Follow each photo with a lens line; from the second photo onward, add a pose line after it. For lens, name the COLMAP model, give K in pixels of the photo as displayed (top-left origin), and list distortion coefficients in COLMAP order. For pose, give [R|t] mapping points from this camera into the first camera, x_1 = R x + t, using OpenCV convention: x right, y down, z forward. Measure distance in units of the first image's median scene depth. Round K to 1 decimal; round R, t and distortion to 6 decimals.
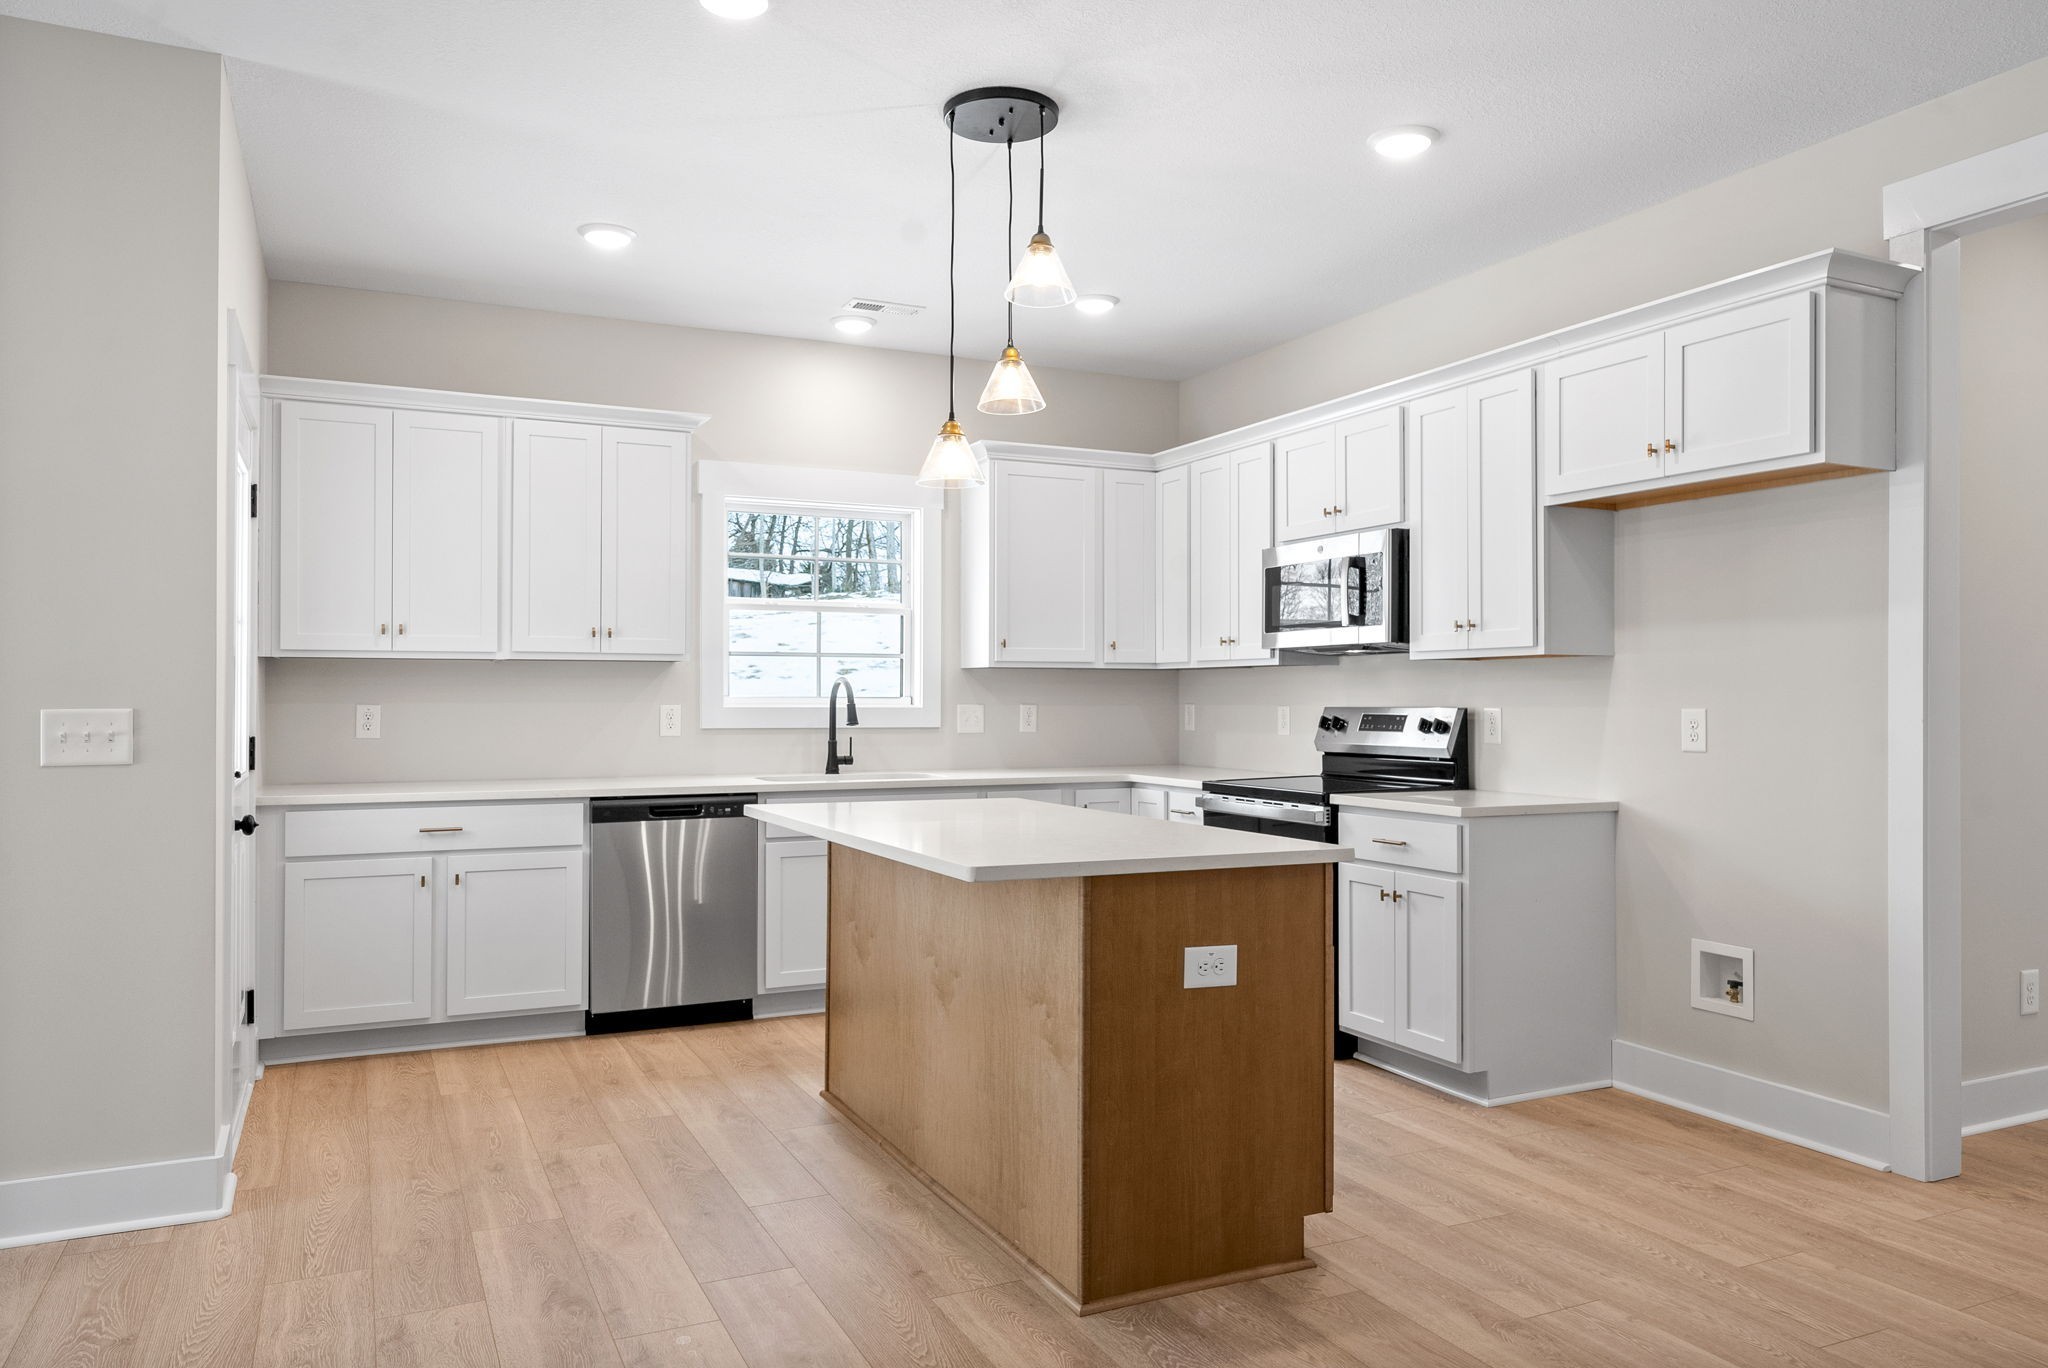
lens RADIAL K [[1396.3, 0, 1027.7], [0, 1396.3, 679.1], [0, 0, 1]] dist [0.010989, -0.002216]
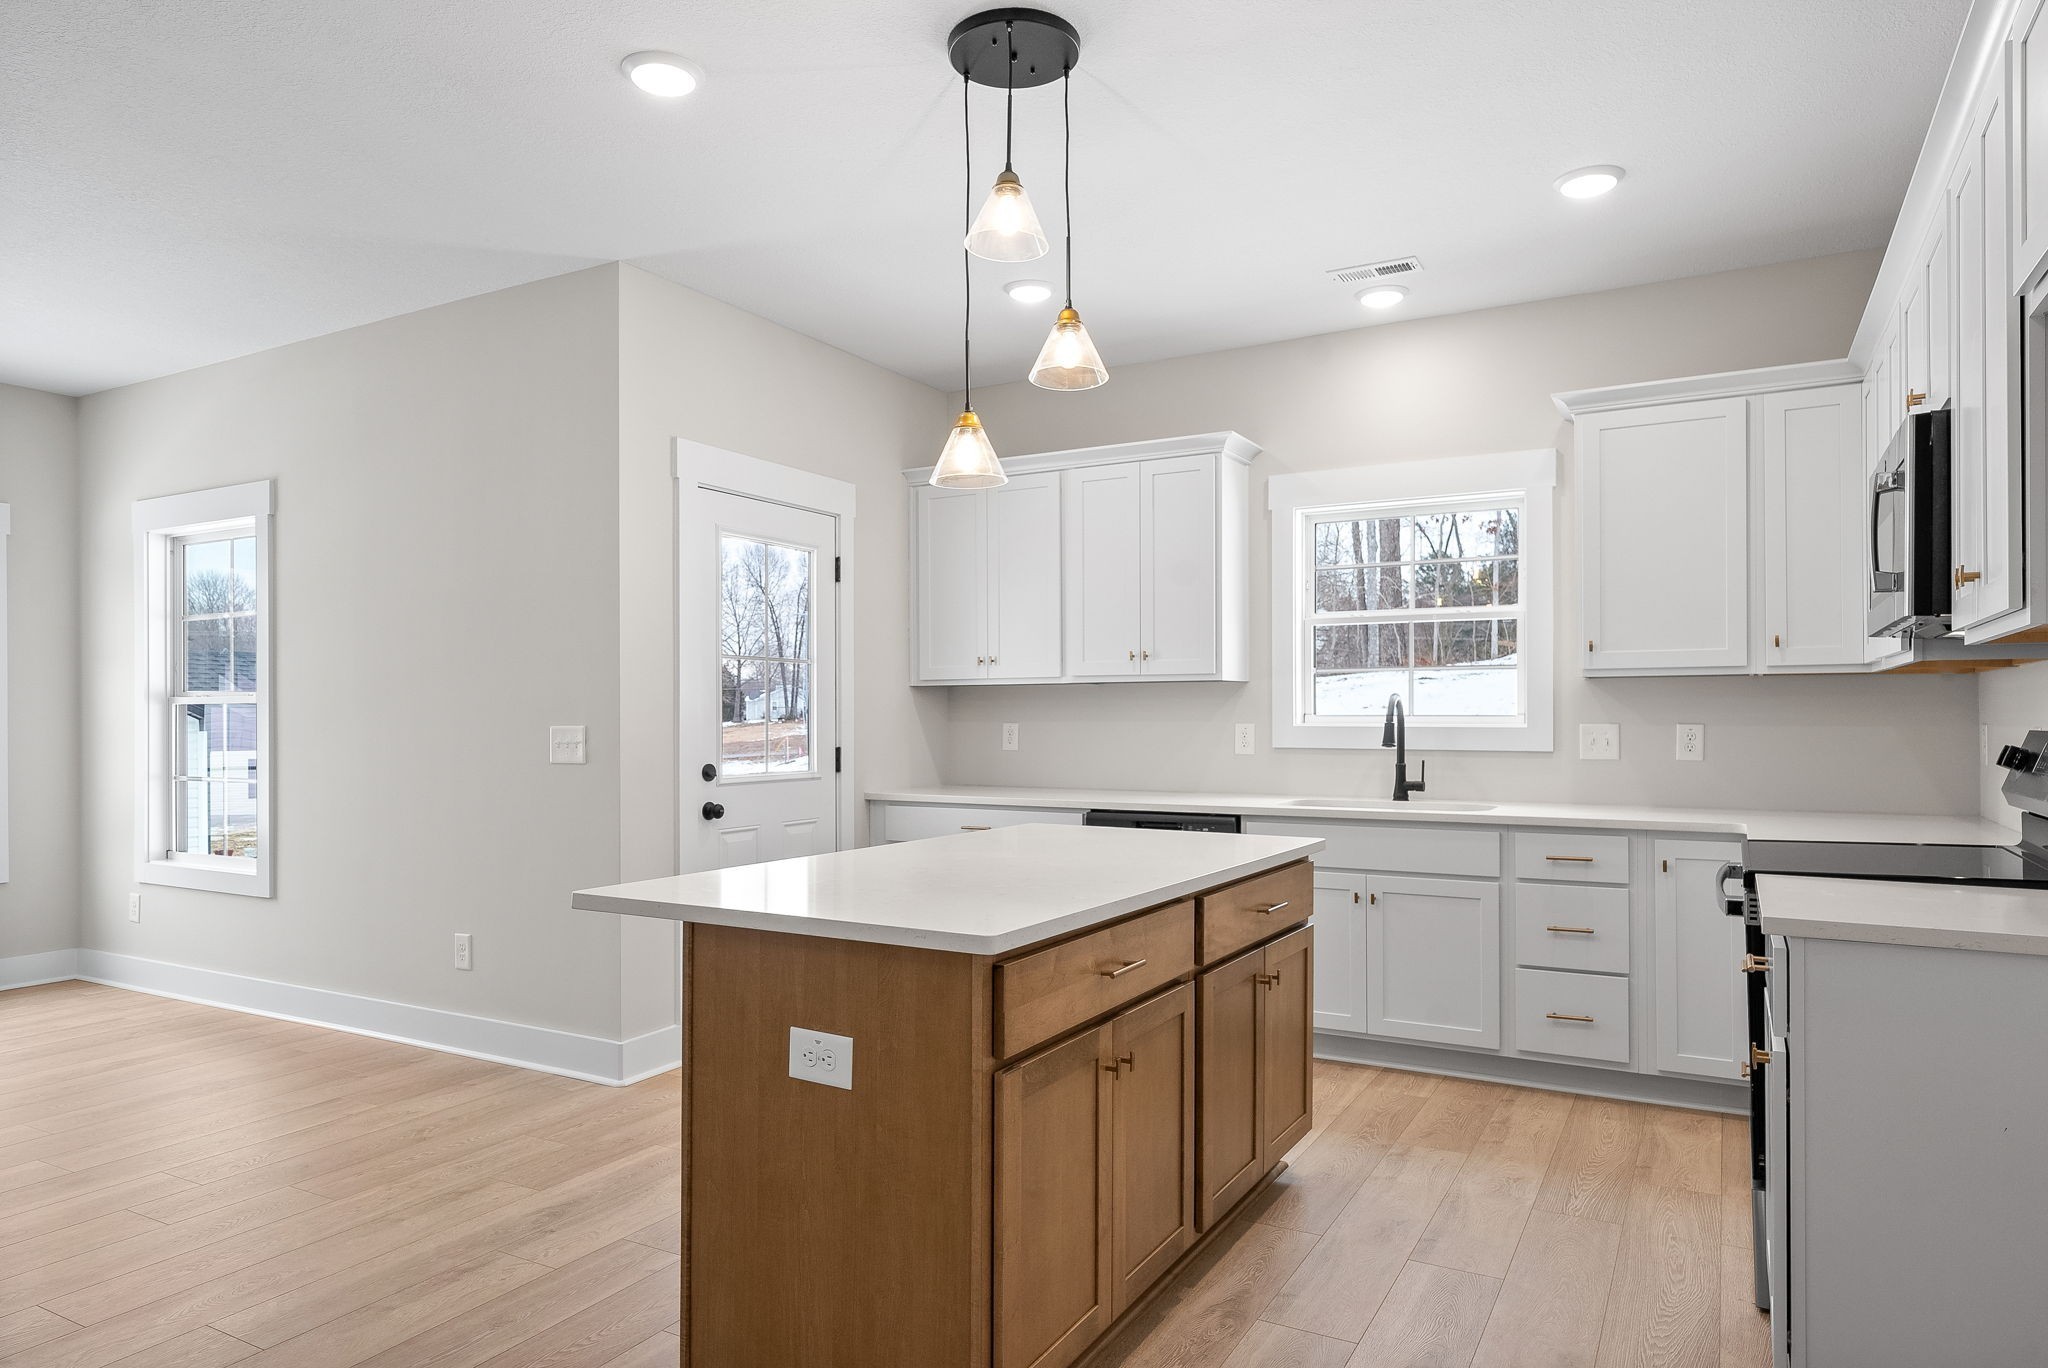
lens RADIAL K [[1254.8, 0, 1020.5], [0, 1254.8, 703.1], [0, 0, 1]] dist [-0.001577, 0.000906]
pose [[0.573153, -0.011052, -0.819374, 0.447803], [0.013977, 0.999895, -0.003709, 0.005302], [0.819329, -0.009327, 0.573248, 0.394692]]
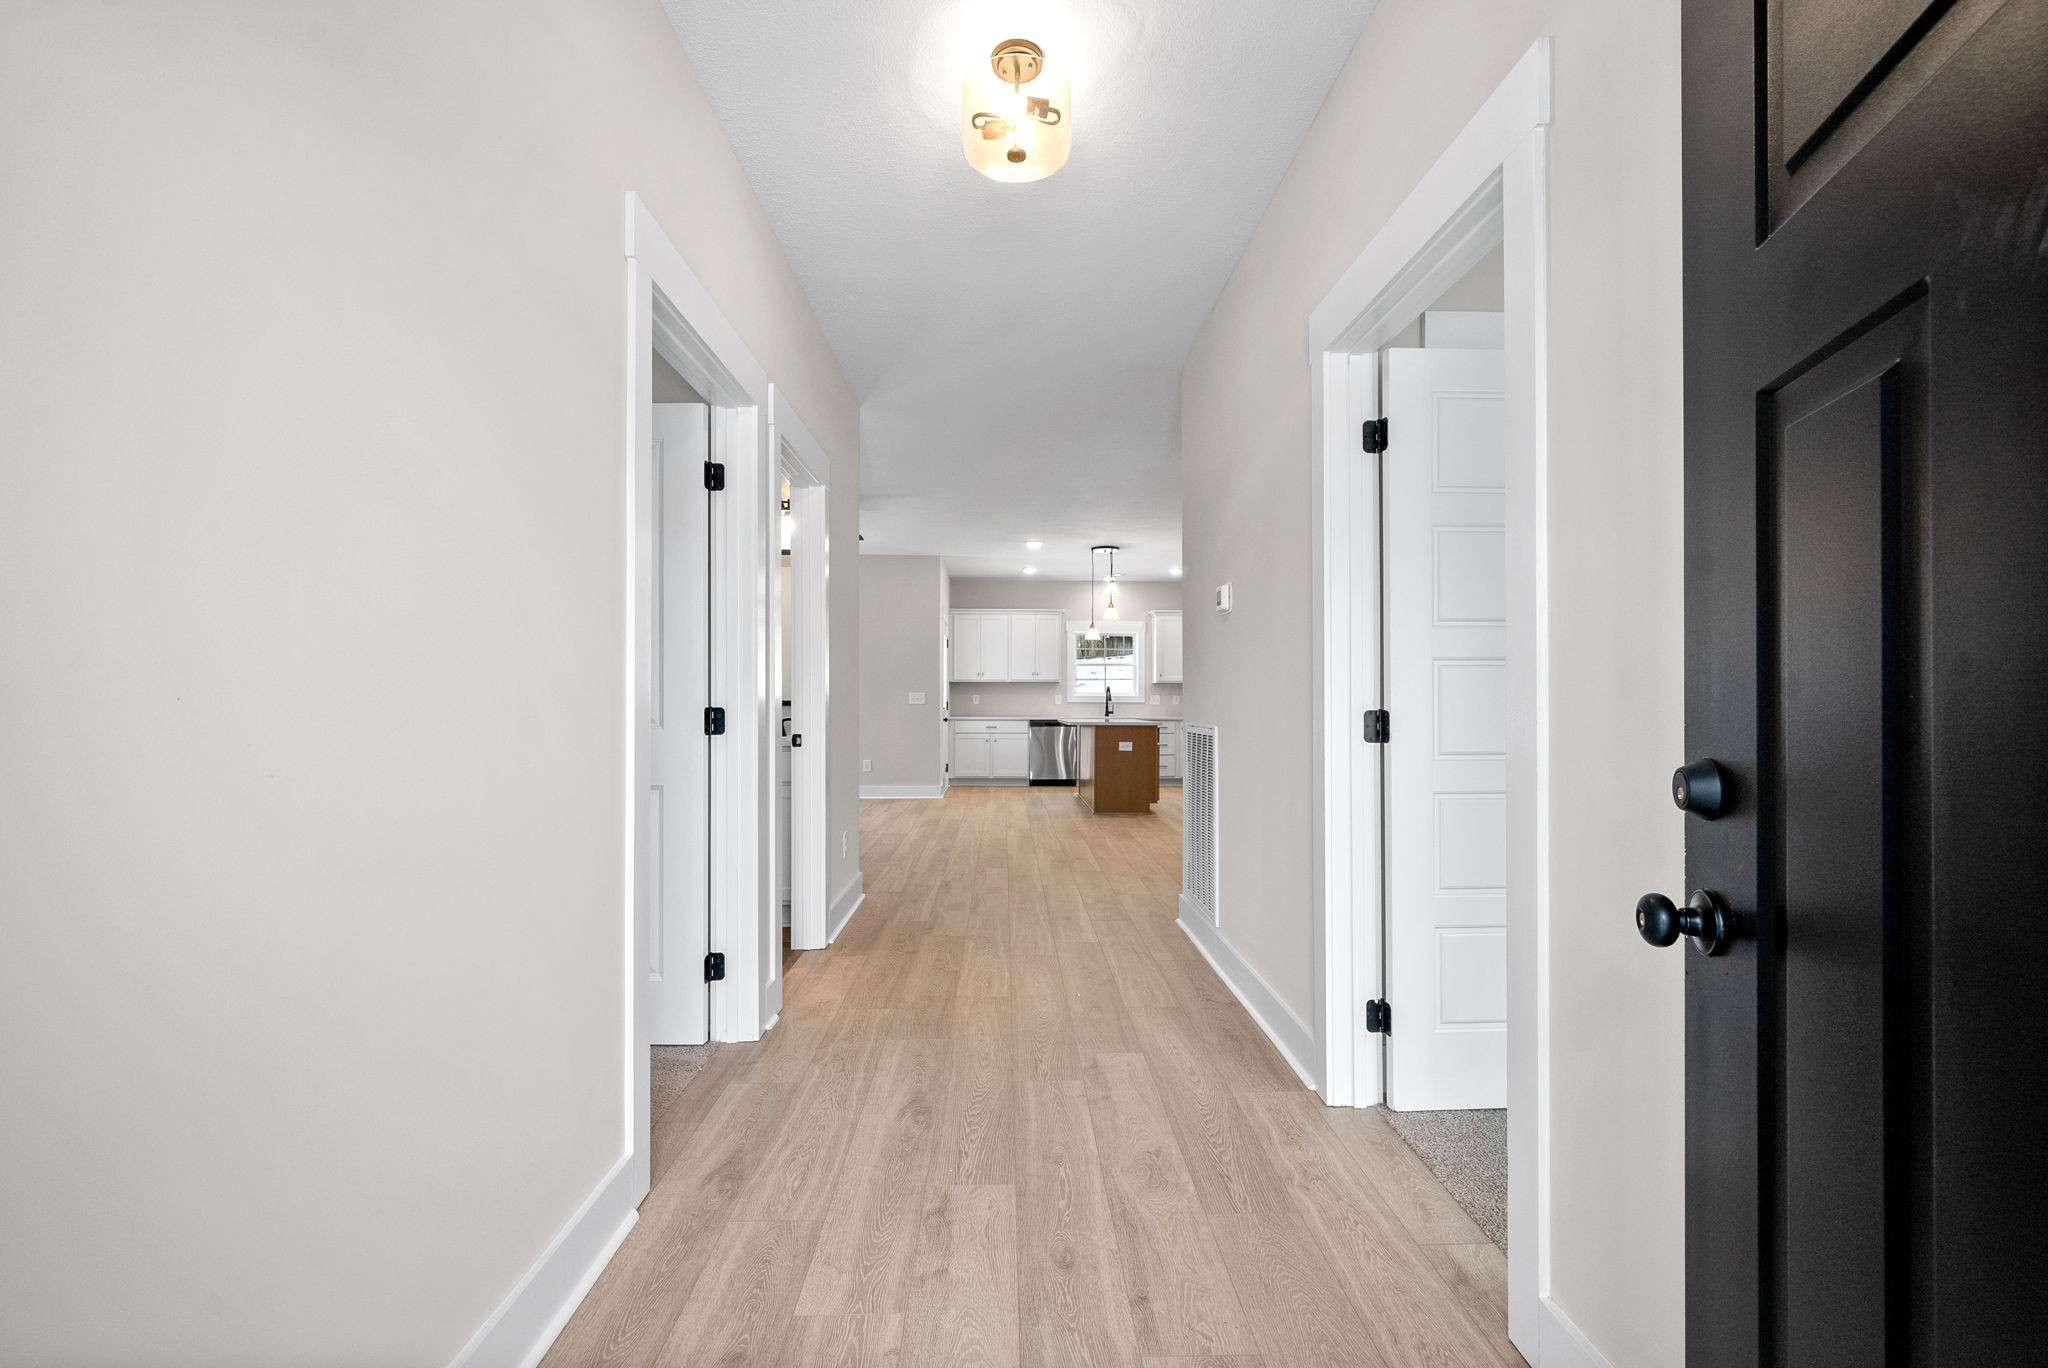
lens RADIAL K [[852.4, 0, 1027.6], [0, 852.4, 692.7], [0, 0, 1]] dist [-0.004420, -0.000535]
pose [[0.913305, -0.004818, -0.407247, 0.570414], [0.005249, 0.999986, -0.000059, 0.014224], [0.407242, -0.002084, 0.913318, -0.996855]]
